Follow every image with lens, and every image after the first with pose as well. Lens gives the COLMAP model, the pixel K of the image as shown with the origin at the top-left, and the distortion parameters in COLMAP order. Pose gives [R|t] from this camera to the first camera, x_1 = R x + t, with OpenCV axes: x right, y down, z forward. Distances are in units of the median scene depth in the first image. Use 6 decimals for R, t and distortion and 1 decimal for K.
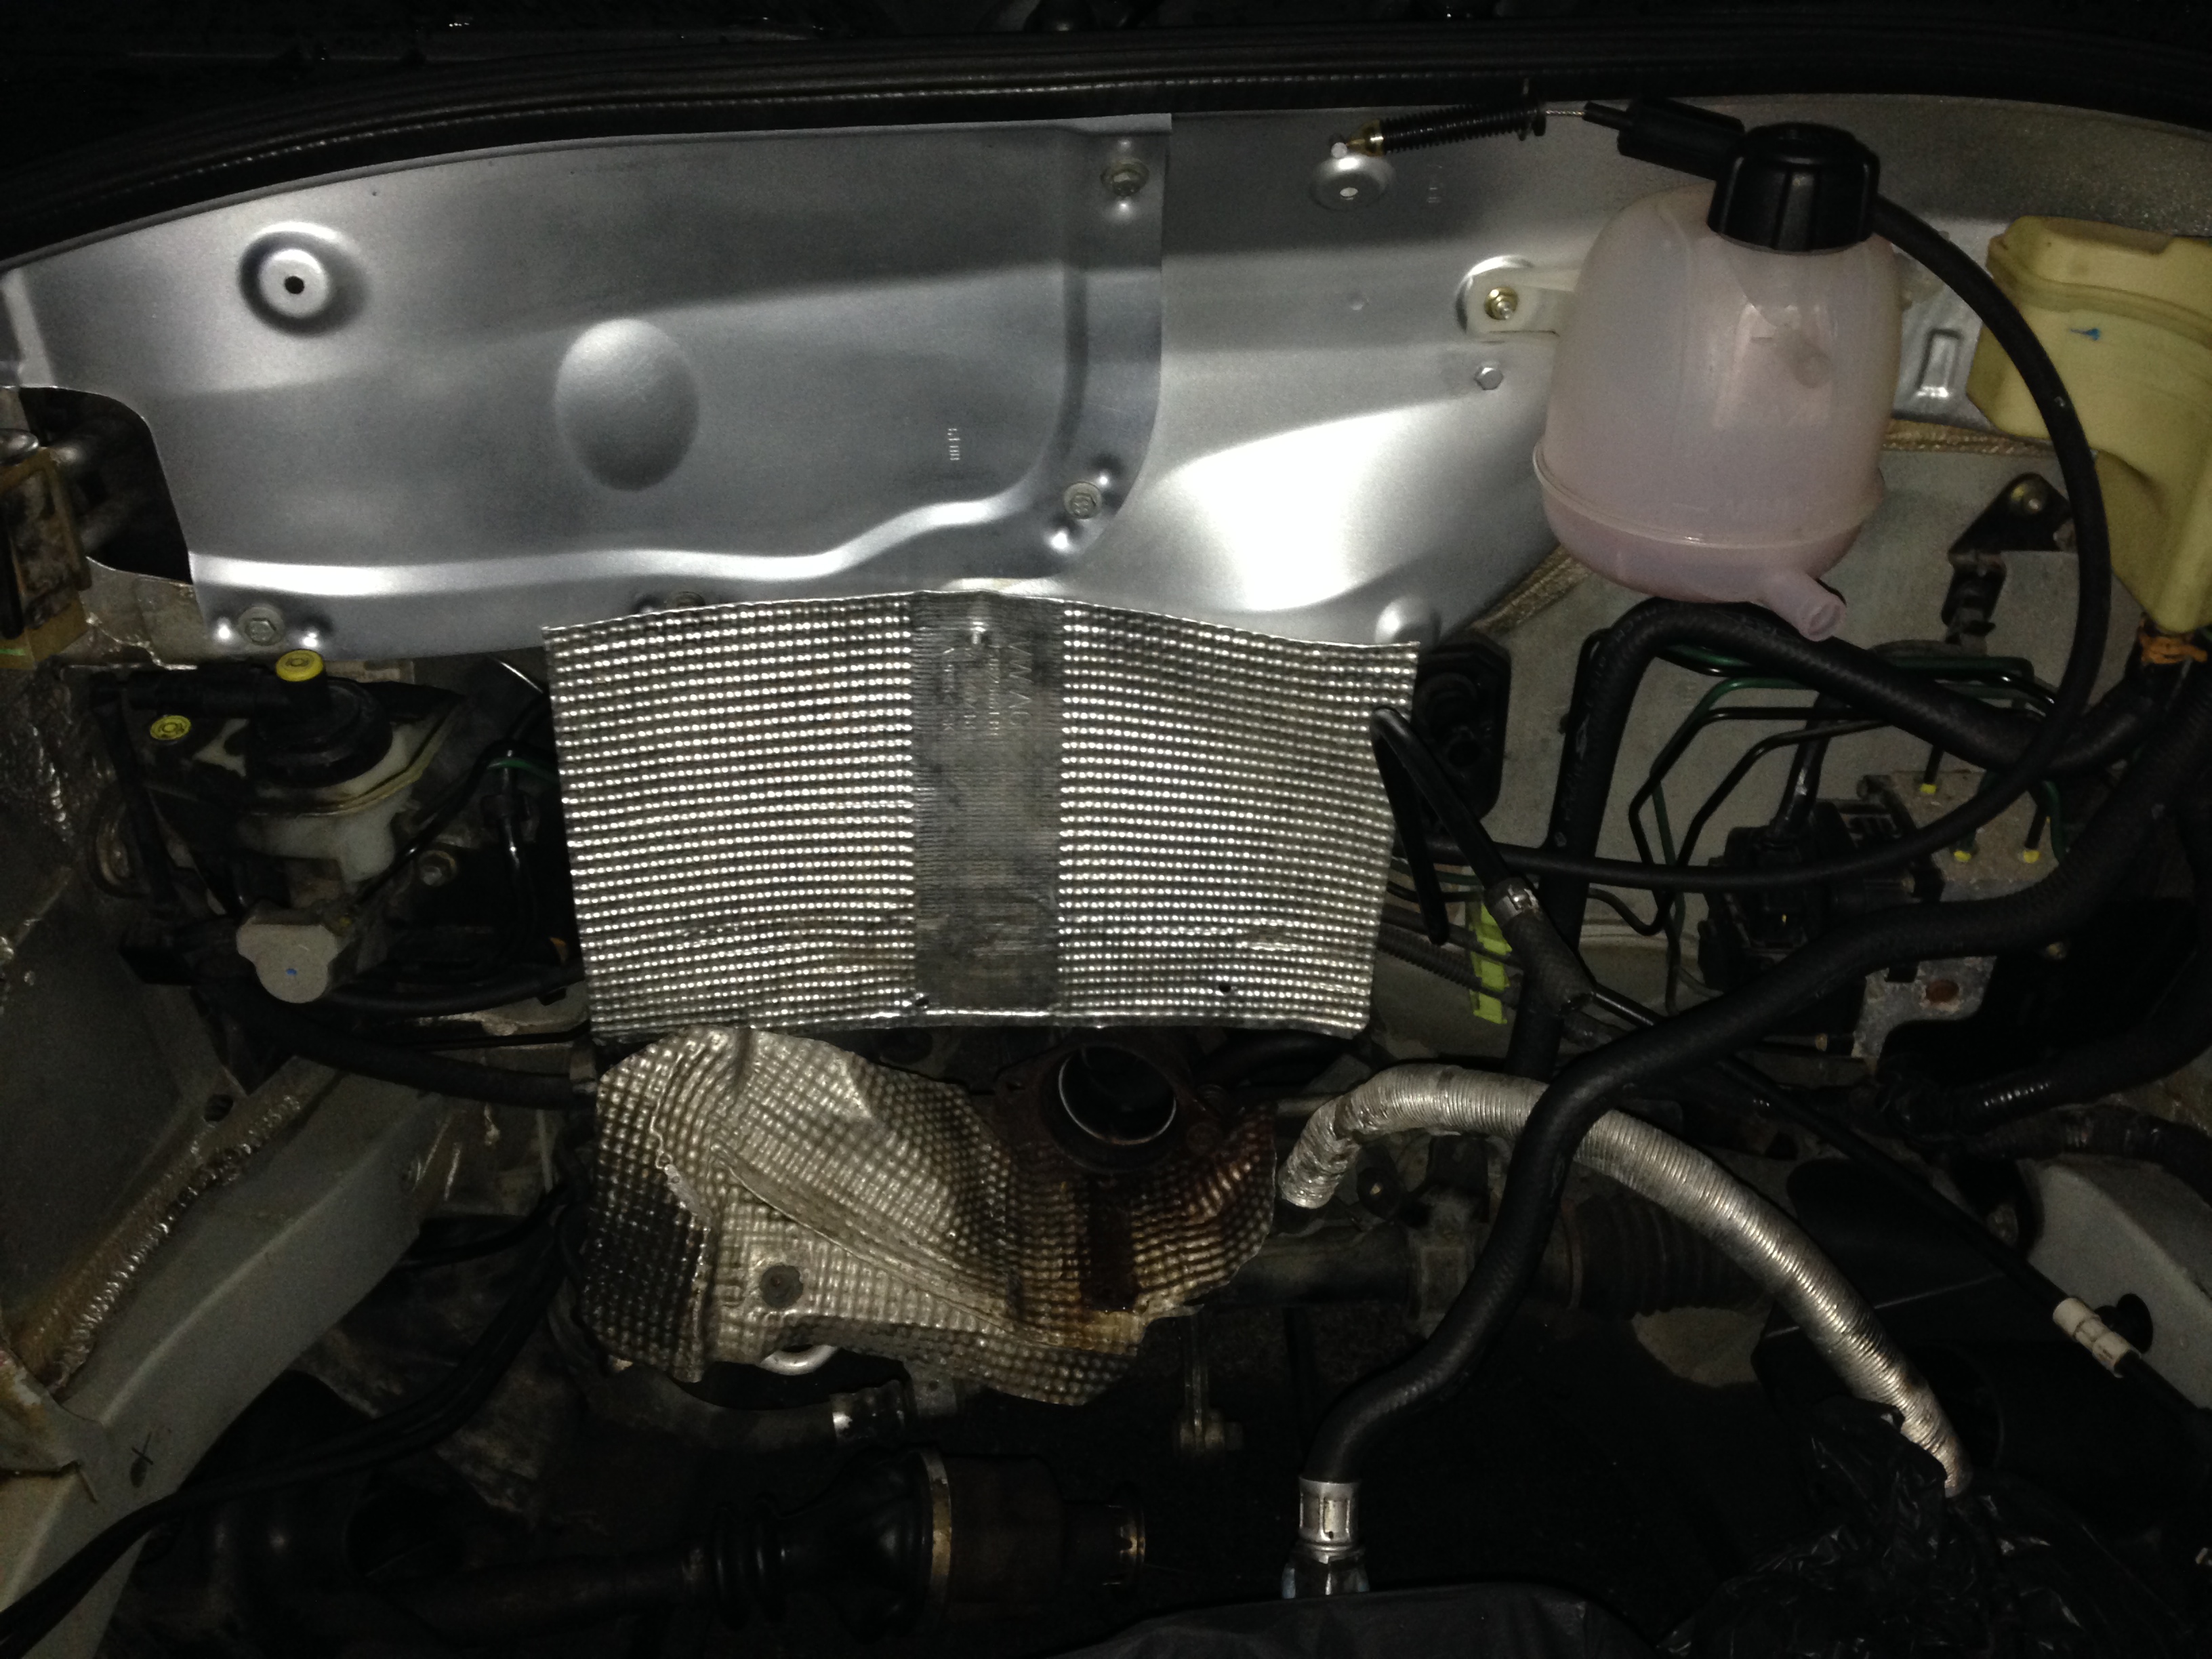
lens RADIAL K [[2091.6, 0, 1106.0], [0, 2091.6, 829.5], [0, 0, 1]] dist [0.086751, -0.003641]
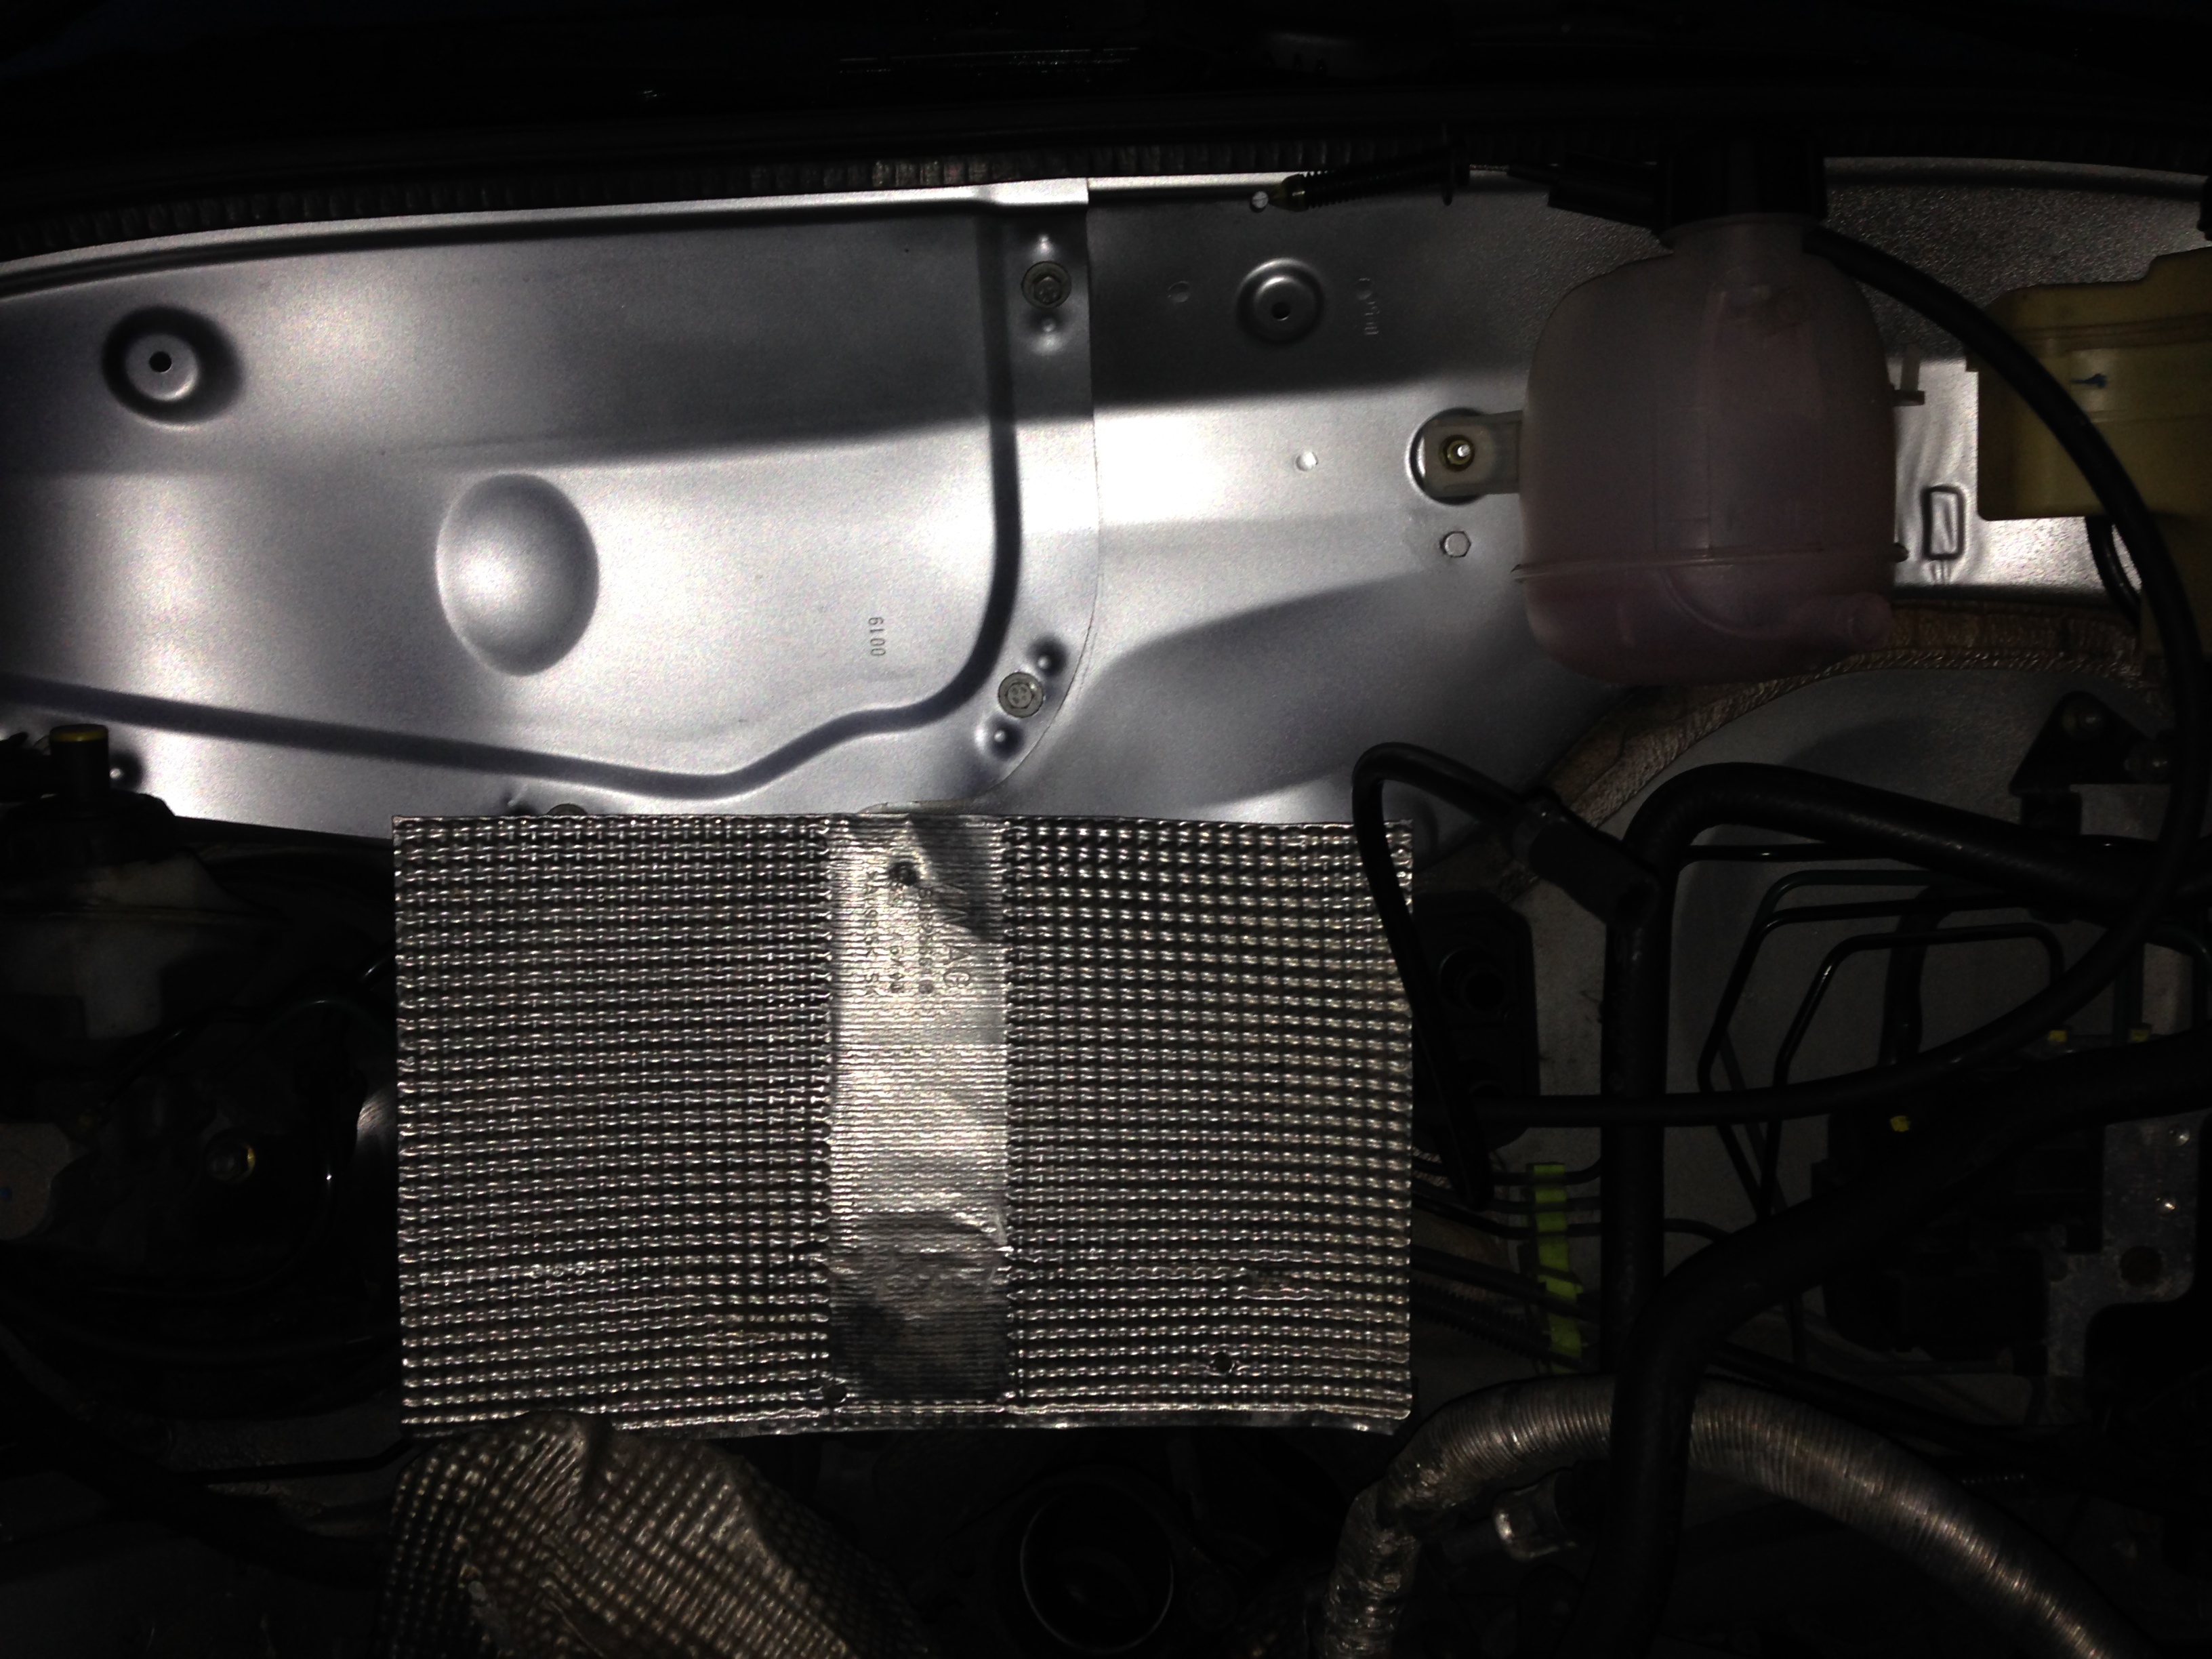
lens RADIAL K [[2077.1, 0, 1110.9], [0, 2077.1, 823.0], [0, 0, 1]] dist [0.175108, -0.357111]
pose [[0.999208, -0.037879, -0.012152, 0.034335], [0.026545, 0.862392, -0.505544, 0.323586], [0.029629, 0.504821, 0.862715, 0.242989]]
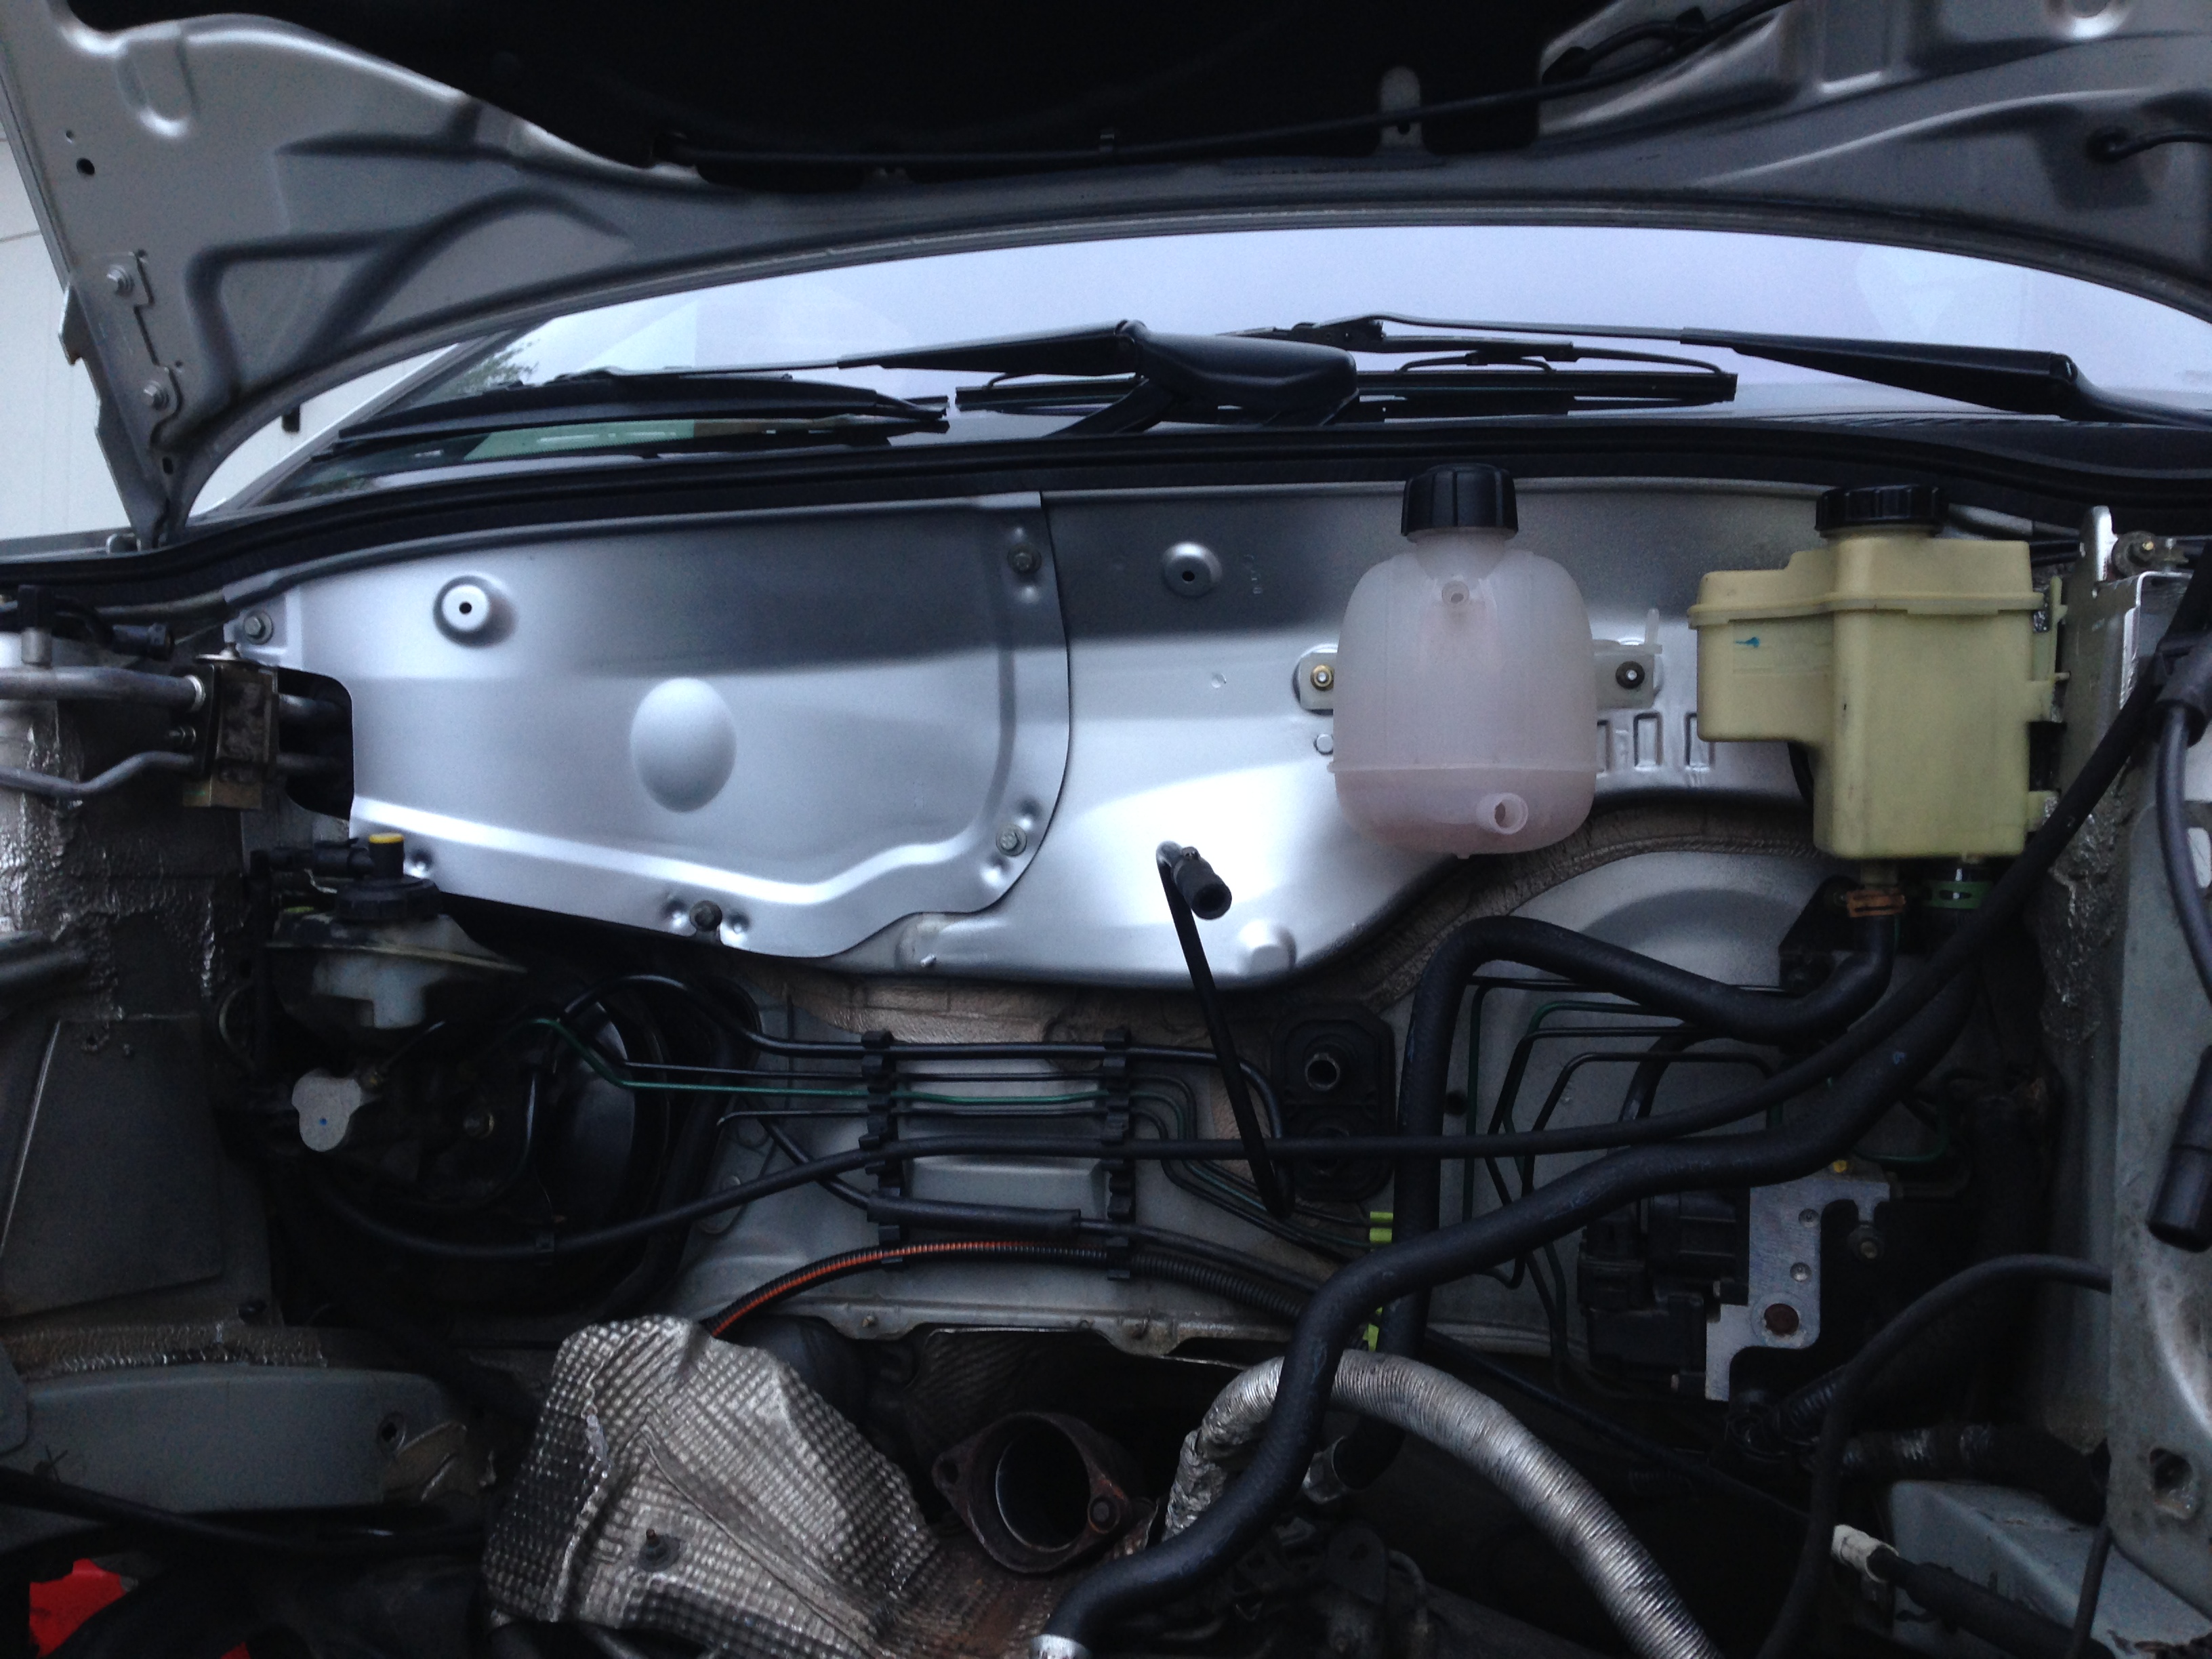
lens RADIAL K [[2091.6, 0, 1106.0], [0, 2091.6, 829.5], [0, 0, 1]] dist [0.086751, -0.003641]
pose [[0.963724, 0.003745, -0.266873, 0.358574], [-0.154544, 0.823054, -0.546532, 0.488534], [0.217604, 0.567950, 0.793776, 0.007176]]
